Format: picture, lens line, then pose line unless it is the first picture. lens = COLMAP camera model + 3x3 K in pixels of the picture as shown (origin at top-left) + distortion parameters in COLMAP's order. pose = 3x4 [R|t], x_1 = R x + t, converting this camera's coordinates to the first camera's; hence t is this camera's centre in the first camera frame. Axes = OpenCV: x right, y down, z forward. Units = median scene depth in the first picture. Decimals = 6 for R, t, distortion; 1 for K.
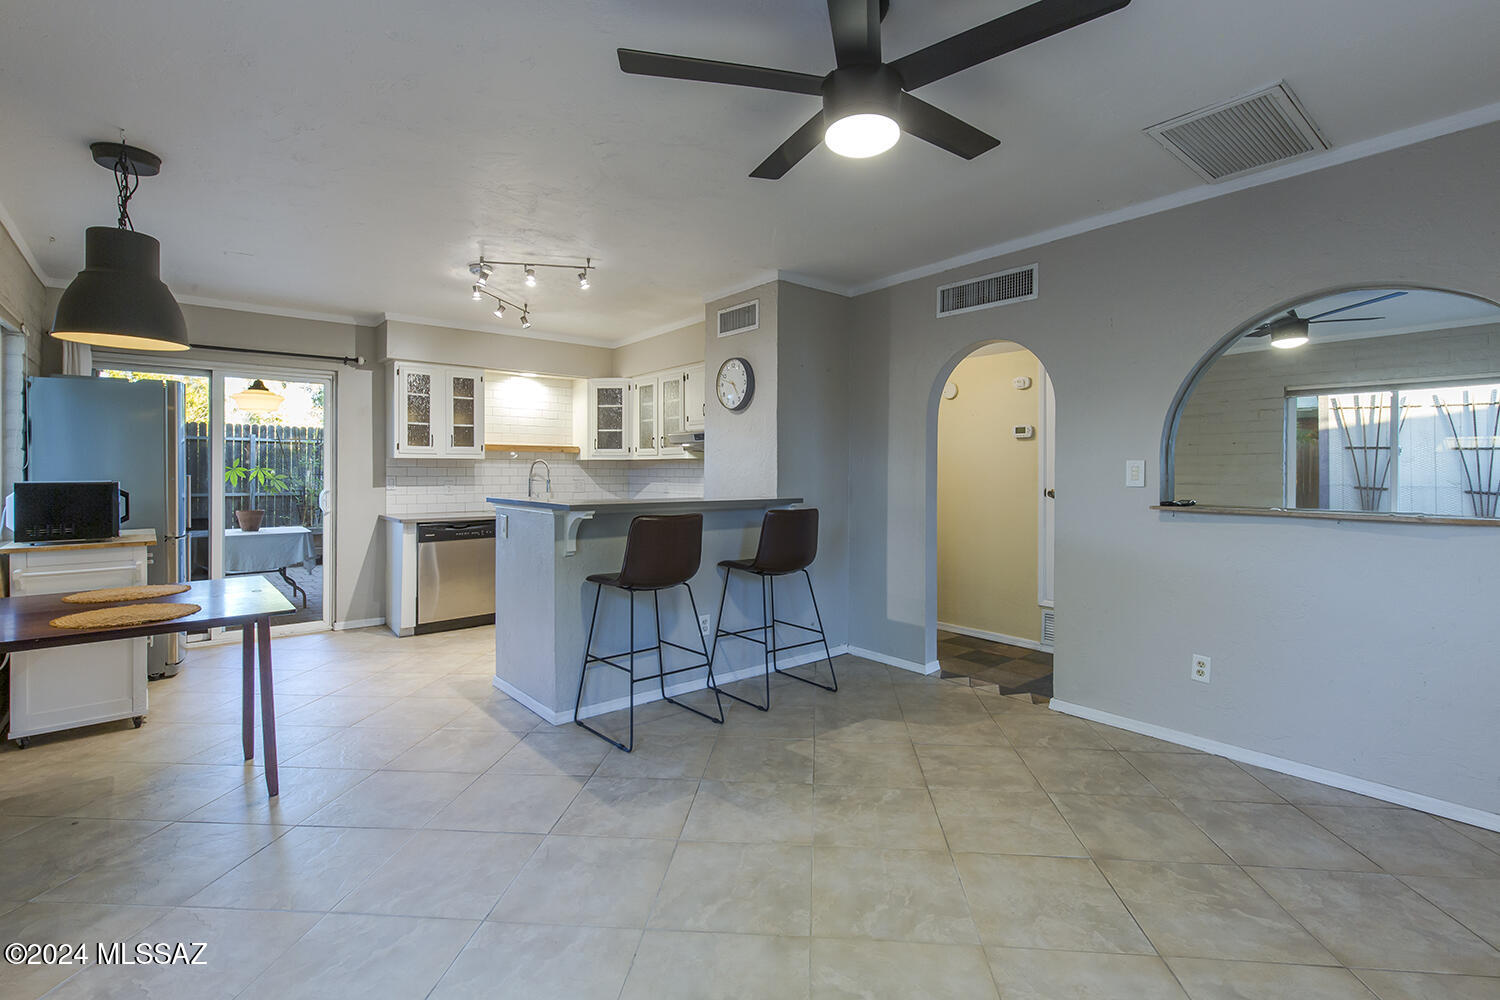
lens RADIAL K [[685.9, 0, 774.5], [0, 685.9, 473.9], [0, 0, 1]] dist [0.005193, -0.000207]
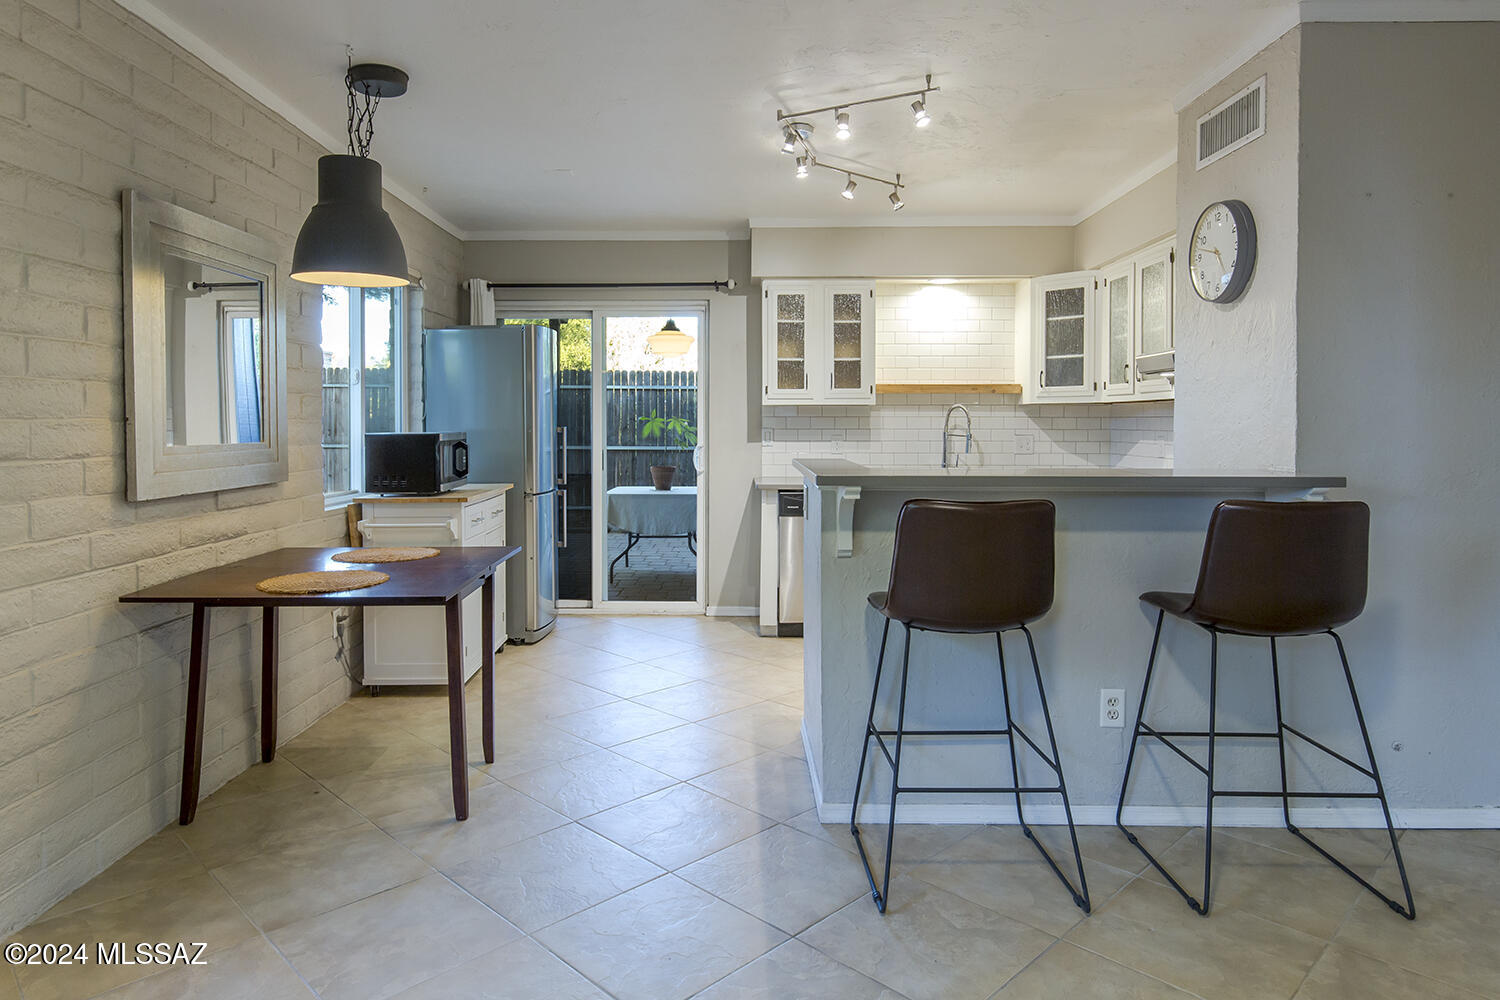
lens RADIAL K [[920.9, 0, 728.6], [0, 920.9, 438.4], [0, 0, 1]] dist [0.009260, -0.005282]
pose [[0.746542, 0.009424, -0.665271, 0.131609], [-0.001022, 0.999915, 0.013018, 0.001199], [0.665337, -0.009038, 0.746488, 0.229335]]
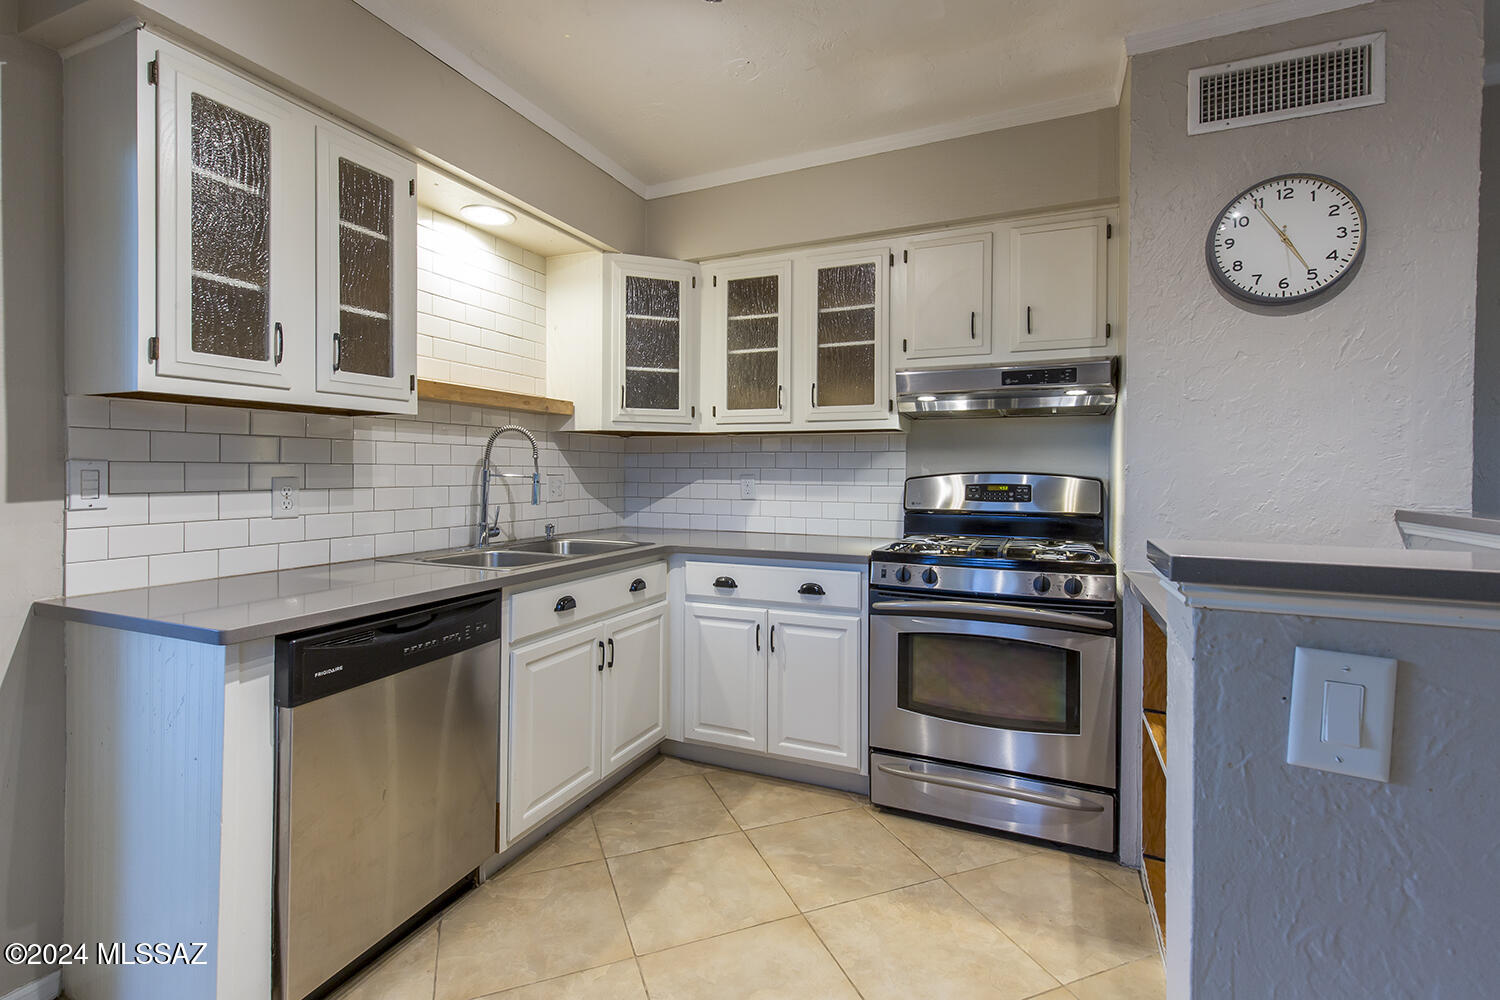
lens RADIAL K [[685.9, 0, 763.4], [0, 685.9, 472.5], [0, 0, 1]] dist [0.005193, -0.000207]
pose [[0.903850, 0.000738, 0.427849, -0.524029], [-0.001564, 0.999998, 0.001578, 0.008998], [-0.427847, -0.002095, 0.903849, 0.764590]]
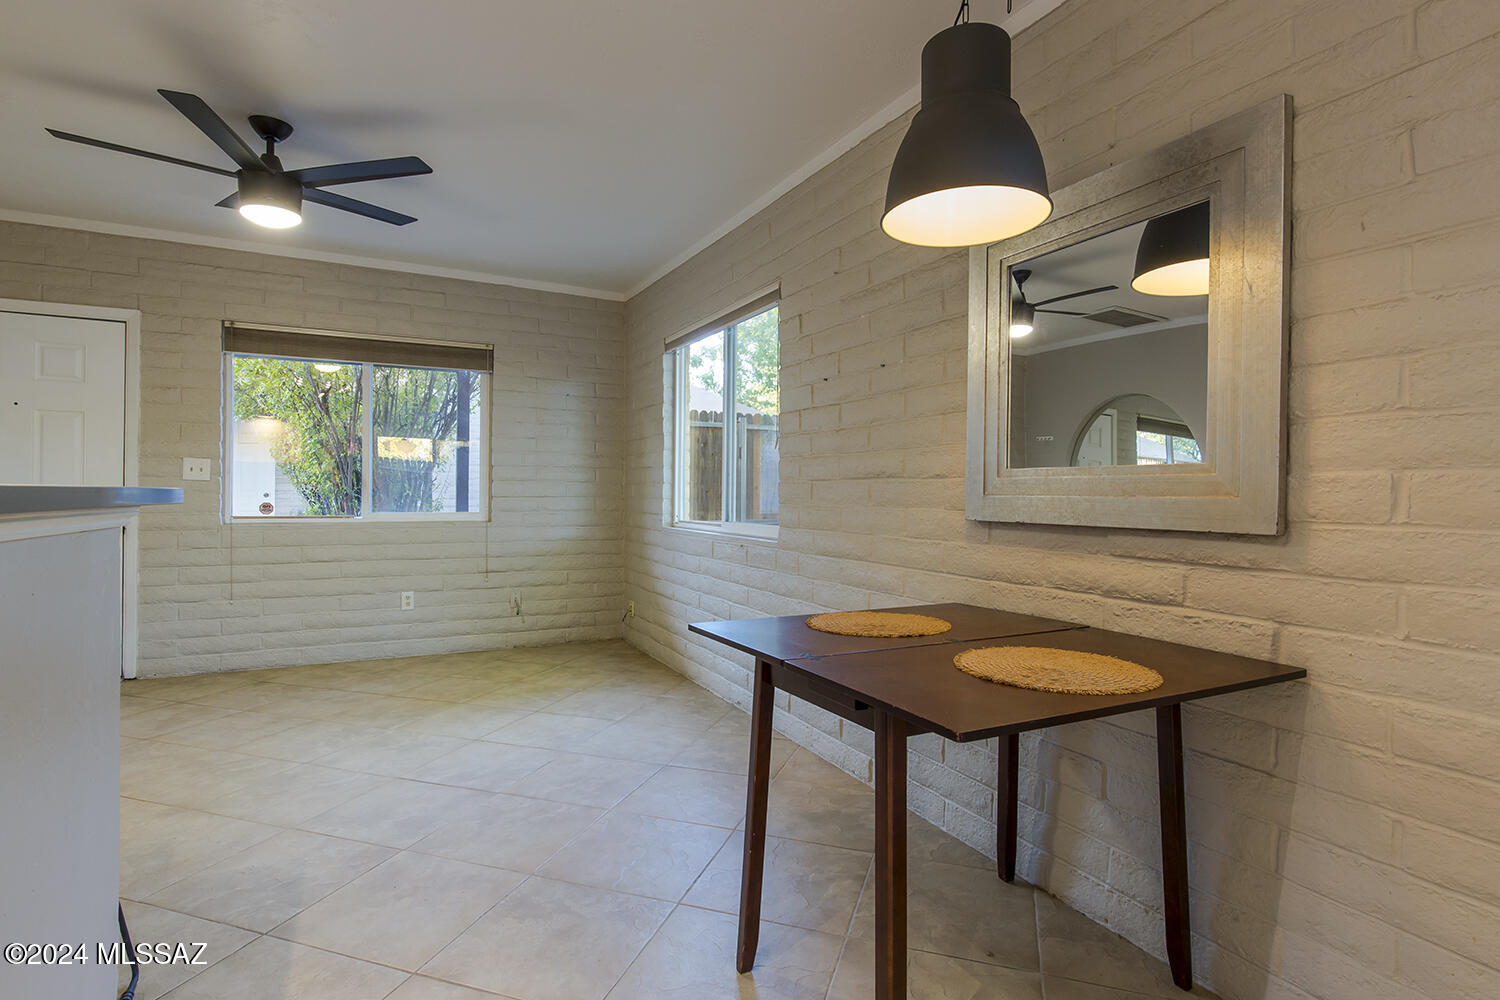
lens RADIAL K [[757.2, 0, 758.7], [0, 757.2, 501.7], [0, 0, 1]] dist [0.000543, -0.000031]
pose [[-0.969784, -0.013914, 0.243567, -0.513358], [-0.009872, 0.999793, 0.017808, 0.028678], [-0.243765, 0.014866, -0.969721, 0.934373]]
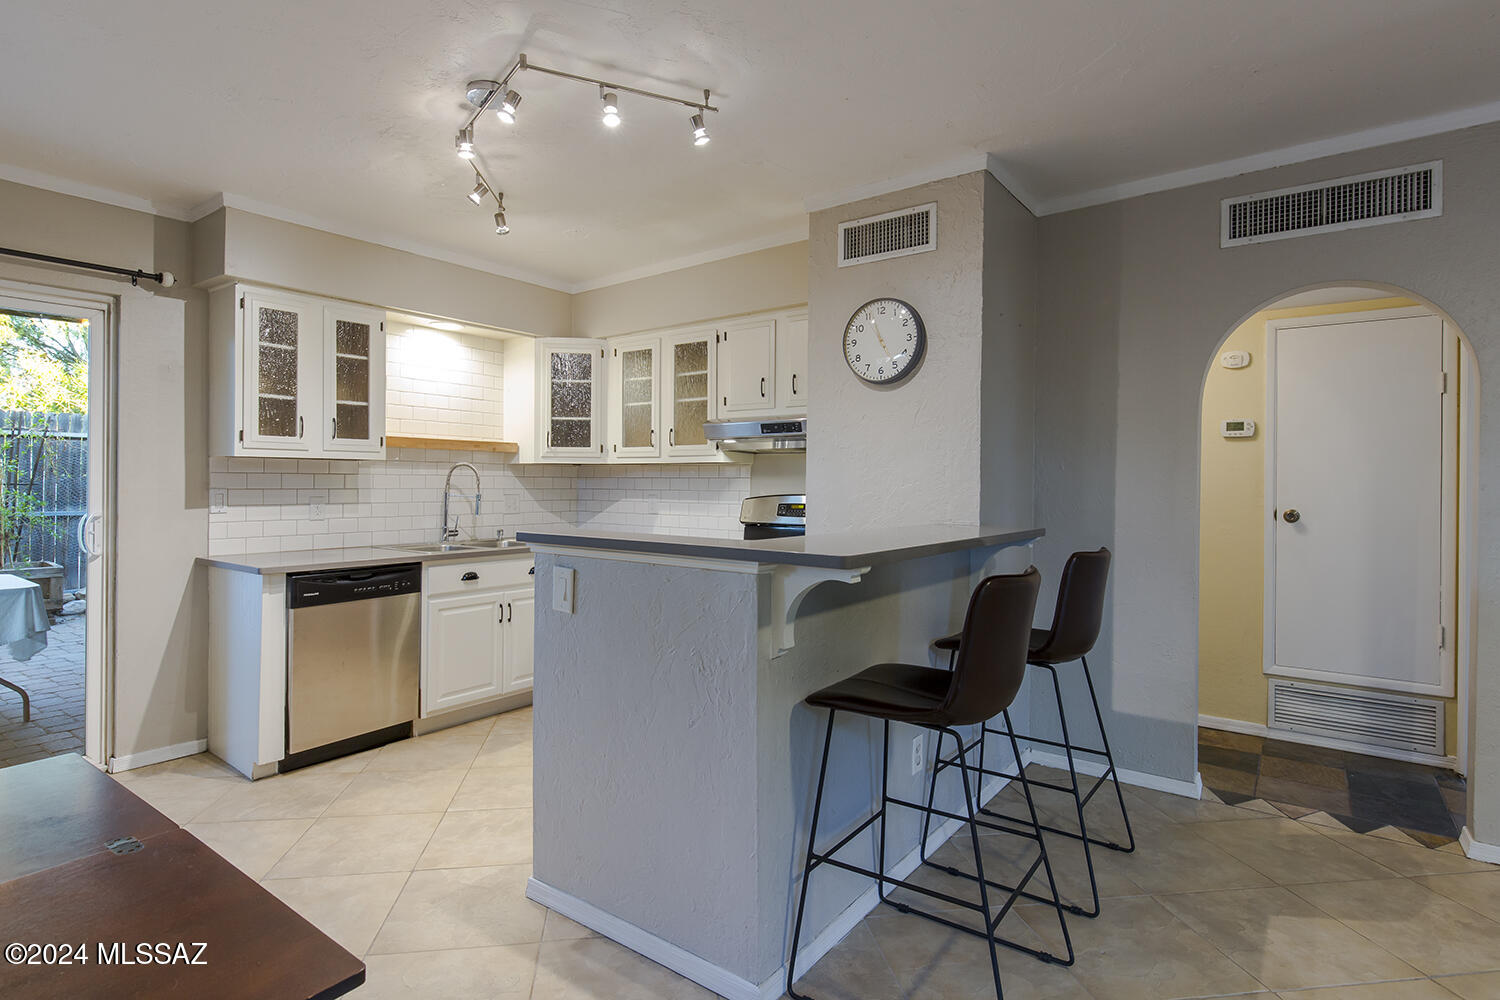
lens RADIAL K [[776.6, 0, 745.6], [0, 776.6, 484.8], [0, 0, 1]] dist [-0.003355, 0.000308]
pose [[0.978336, 0.003670, 0.206989, -0.324344], [-0.003710, 0.999993, -0.000195, -0.001727], [-0.206988, -0.000577, 0.978343, 0.347458]]
